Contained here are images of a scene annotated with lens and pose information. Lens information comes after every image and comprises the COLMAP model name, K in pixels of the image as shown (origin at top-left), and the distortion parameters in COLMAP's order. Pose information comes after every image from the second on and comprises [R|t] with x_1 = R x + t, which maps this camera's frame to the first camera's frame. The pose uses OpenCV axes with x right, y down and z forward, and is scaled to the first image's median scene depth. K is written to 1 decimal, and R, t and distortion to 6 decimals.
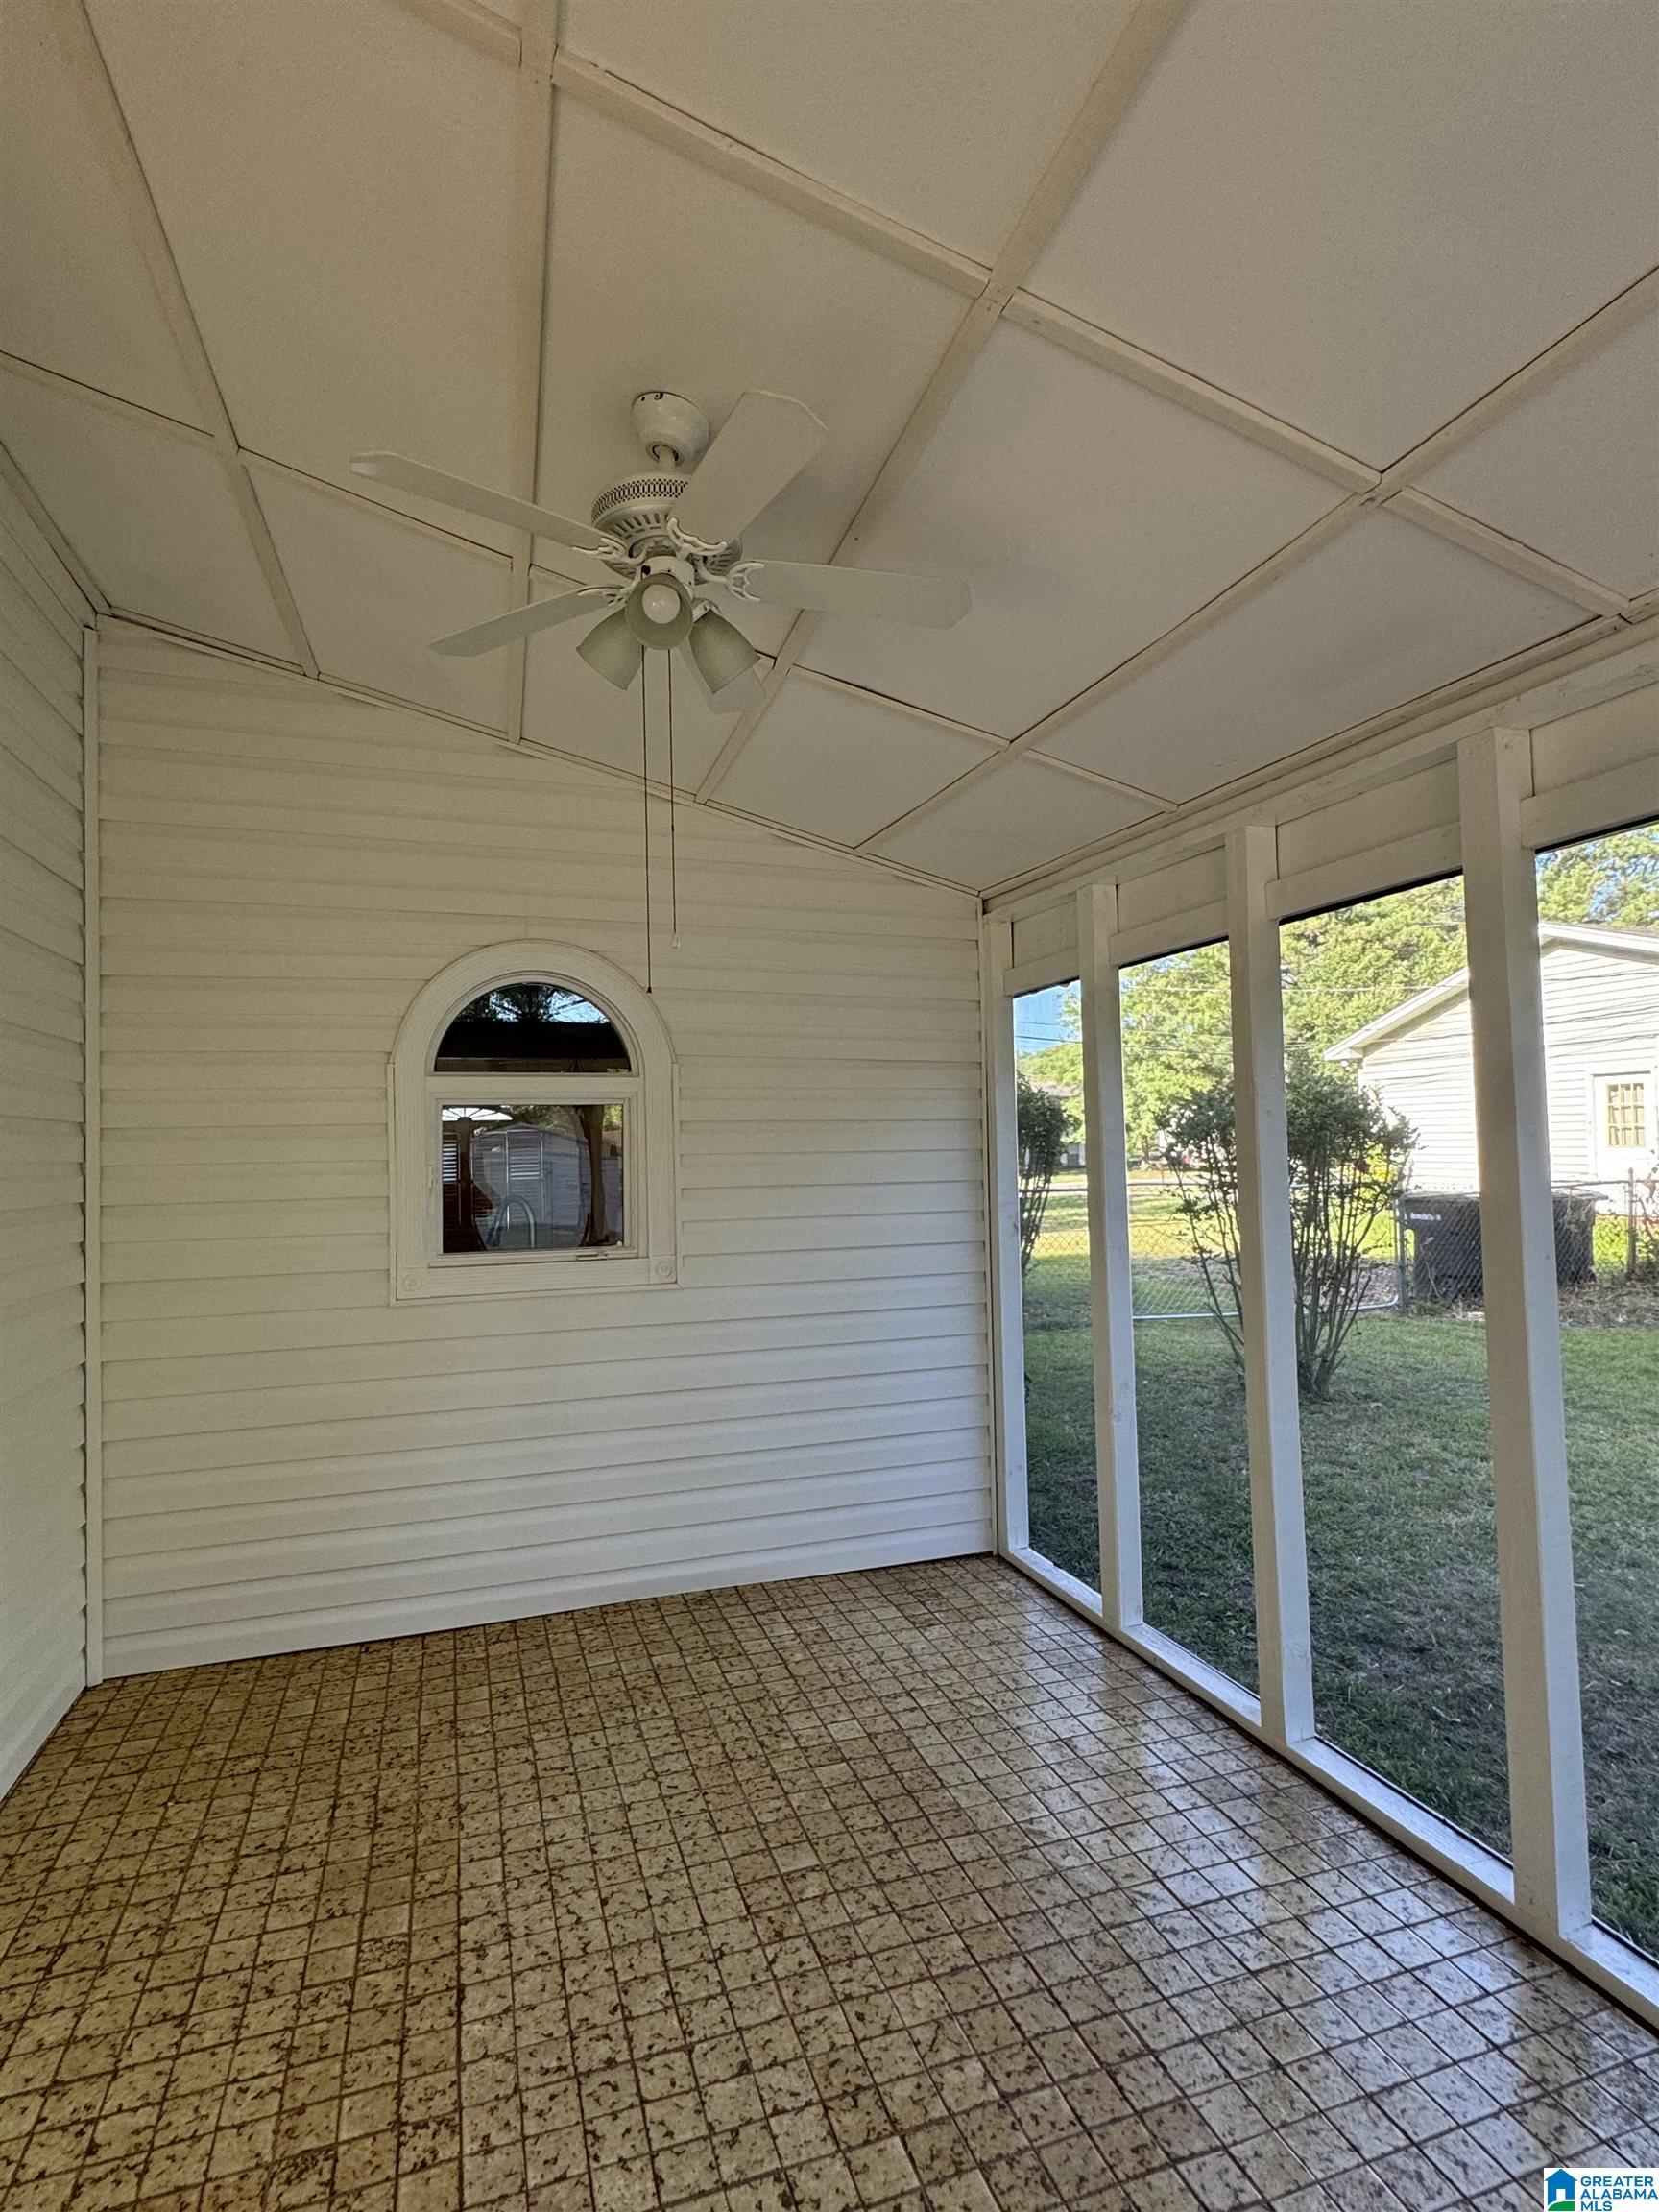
lens RADIAL K [[1088.0, 0, 819.2], [0, 1088.0, 1105.2], [0, 0, 1]] dist [0.001309, 0.000691]
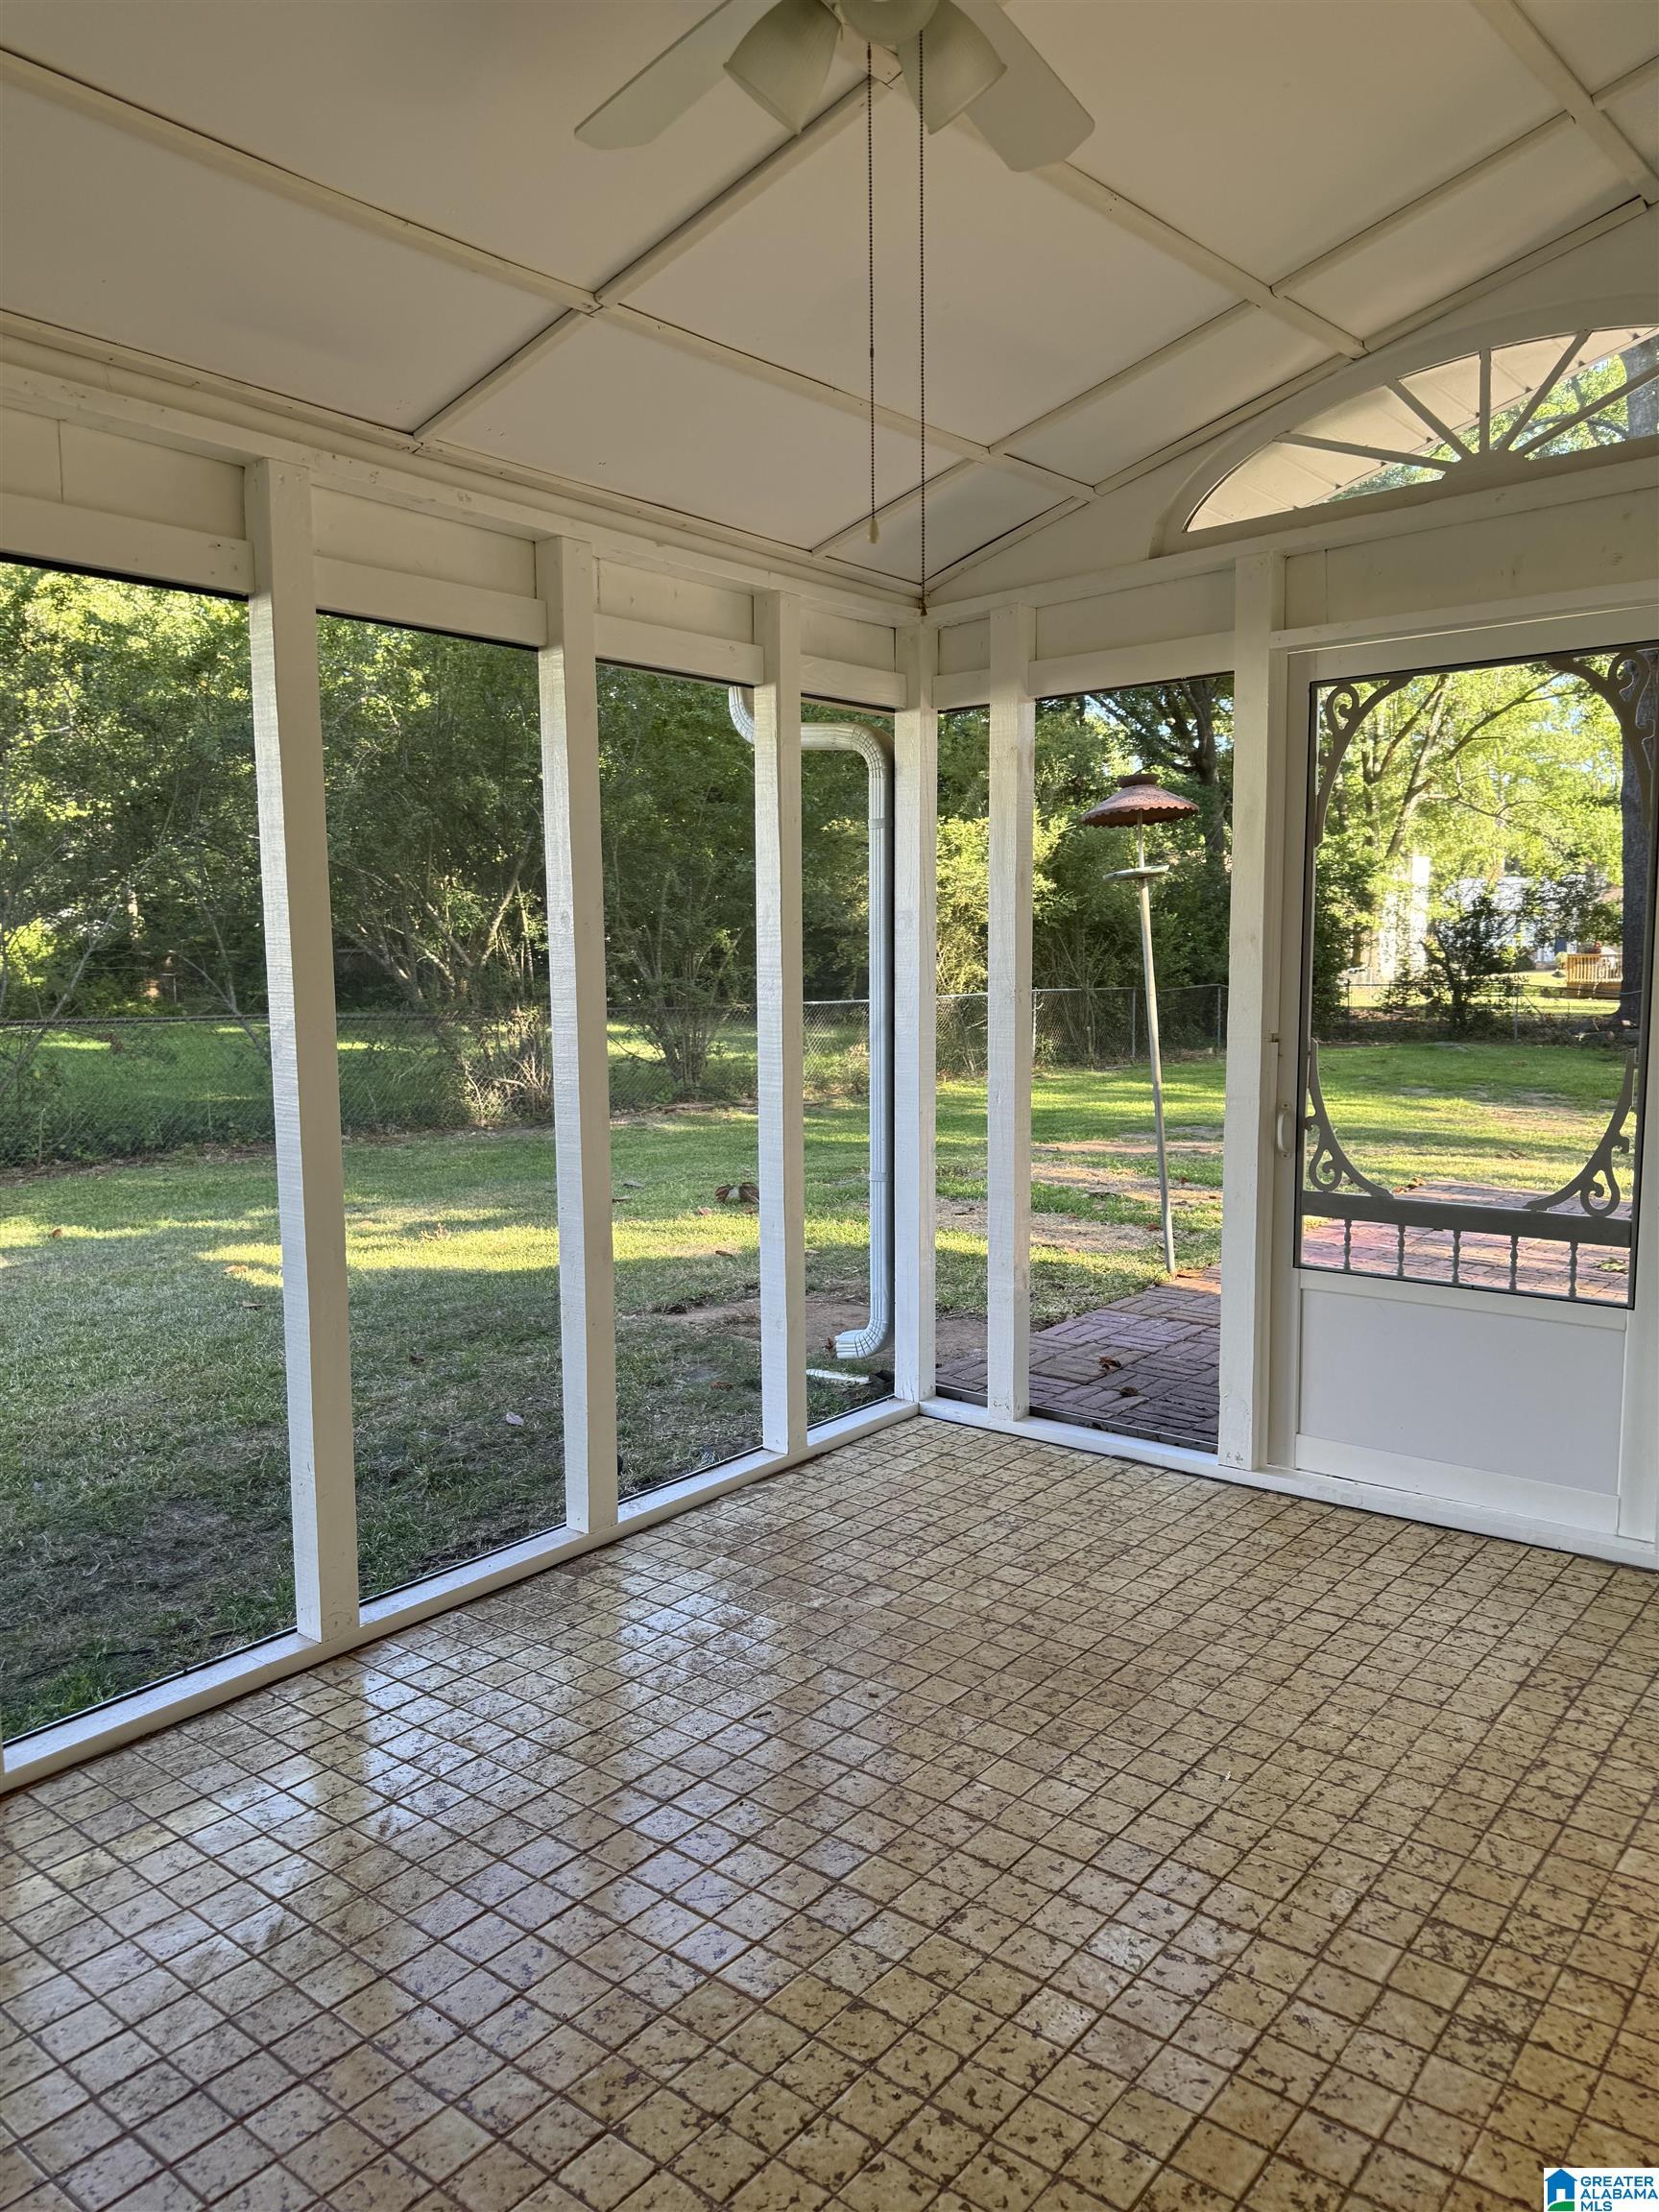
lens RADIAL K [[1571.1, 0, 824.6], [0, 1571.1, 1104.7], [0, 0, 1]] dist [0.028488, -0.010152]
pose [[-0.529899, -0.059700, 0.845957, -0.691113], [-0.009093, 0.997862, 0.064724, 0.098788], [-0.848012, 0.026605, -0.529308, 1.113899]]
